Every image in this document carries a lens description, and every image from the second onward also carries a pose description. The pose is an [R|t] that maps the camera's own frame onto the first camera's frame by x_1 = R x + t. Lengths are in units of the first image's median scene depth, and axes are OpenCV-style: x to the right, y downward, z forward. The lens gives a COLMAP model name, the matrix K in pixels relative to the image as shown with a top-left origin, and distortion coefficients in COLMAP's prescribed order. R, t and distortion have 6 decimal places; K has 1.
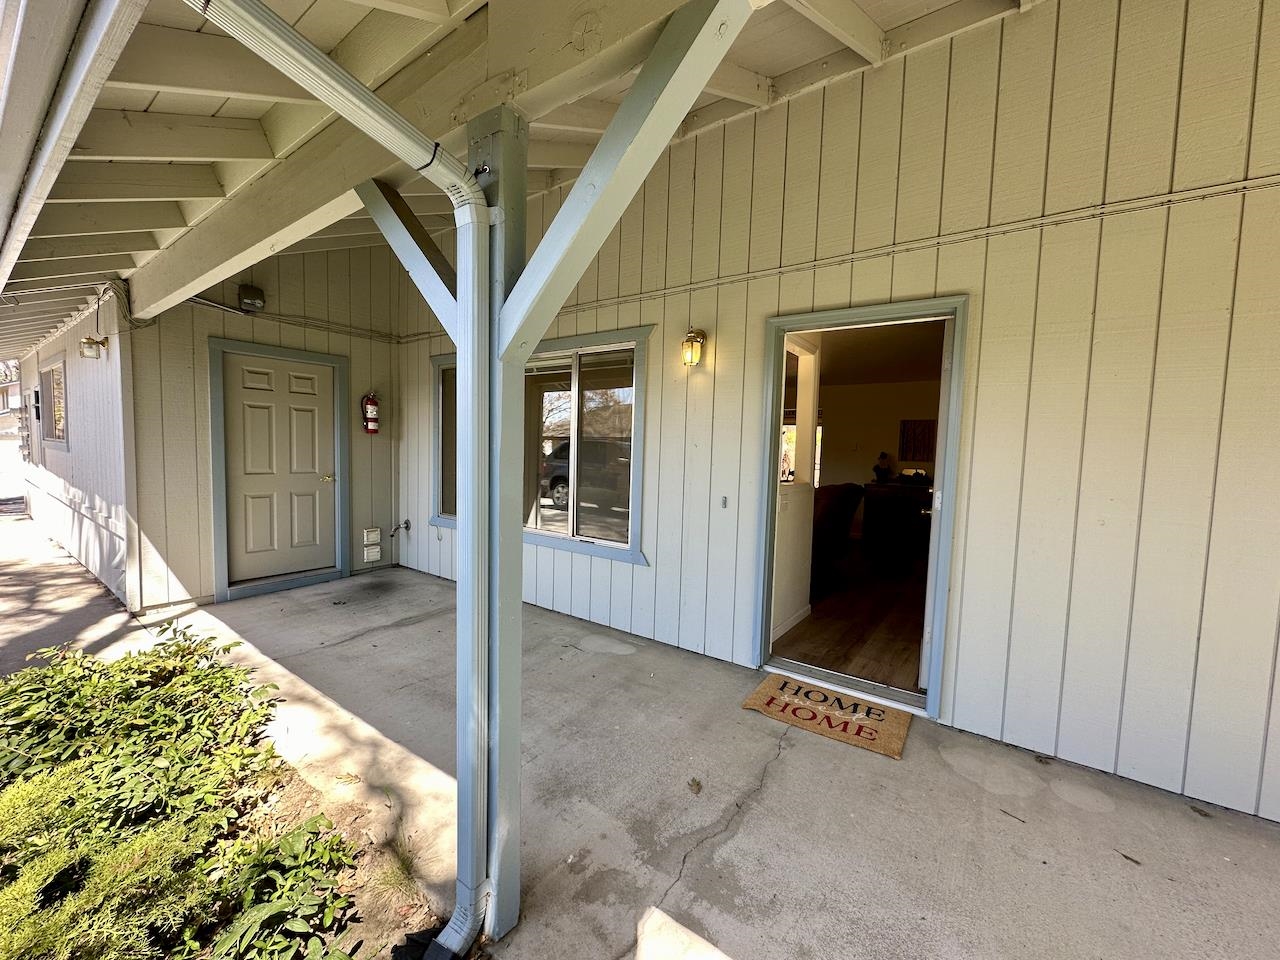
lens RADIAL K [[508.7, 0, 641.4], [0, 508.7, 479.0], [0, 0, 1]] dist [-0.002061, 0.000087]
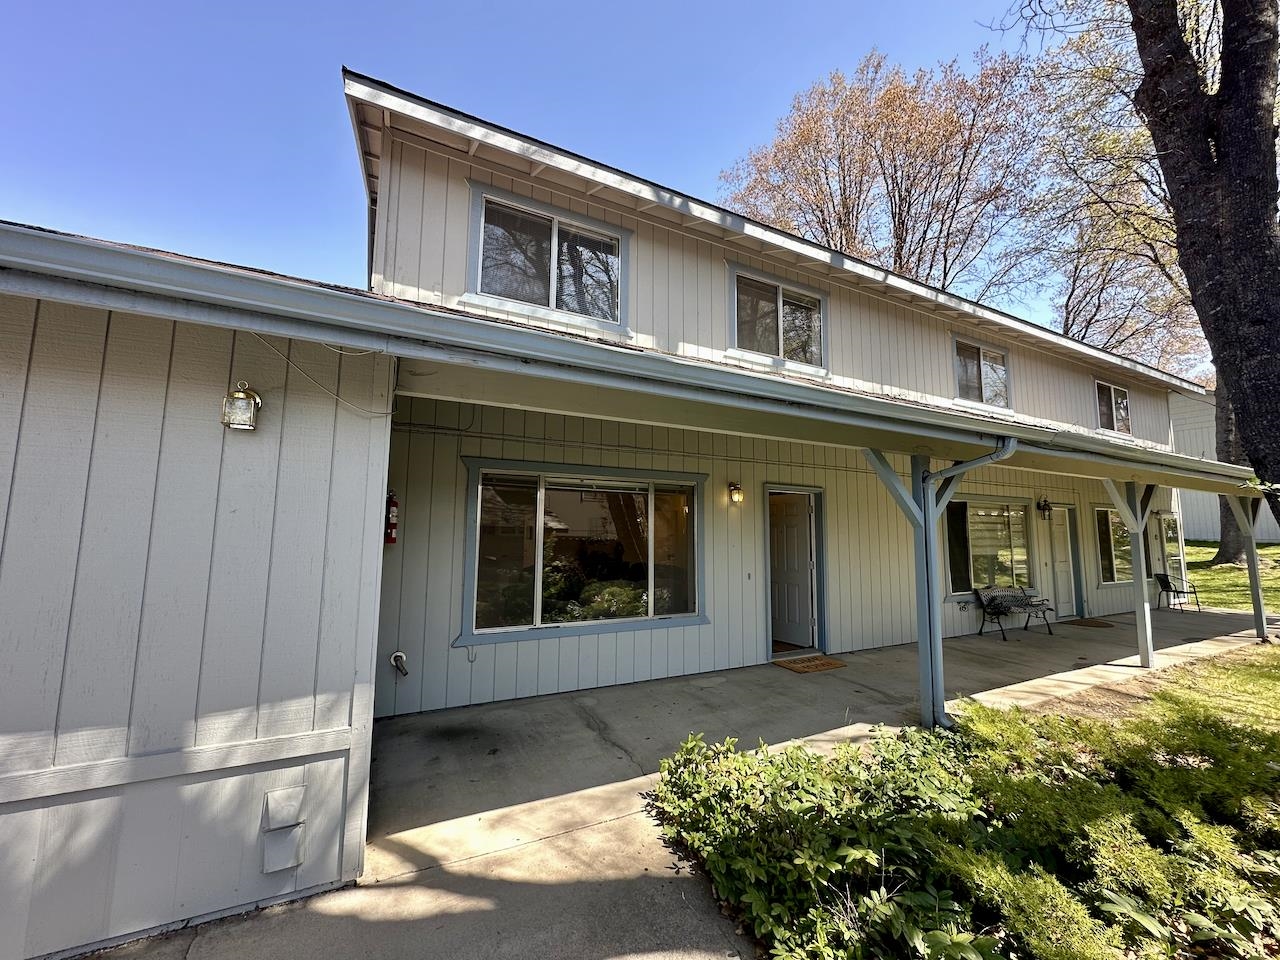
lens RADIAL K [[508.7, 0, 641.4], [0, 508.7, 479.0], [0, 0, 1]] dist [-0.002061, 0.000087]
pose [[0.448055, 0.070732, 0.891203, -1.554469], [0.057778, 0.992490, -0.107819, -0.119413], [-0.892137, 0.099801, 0.440604, 0.454727]]
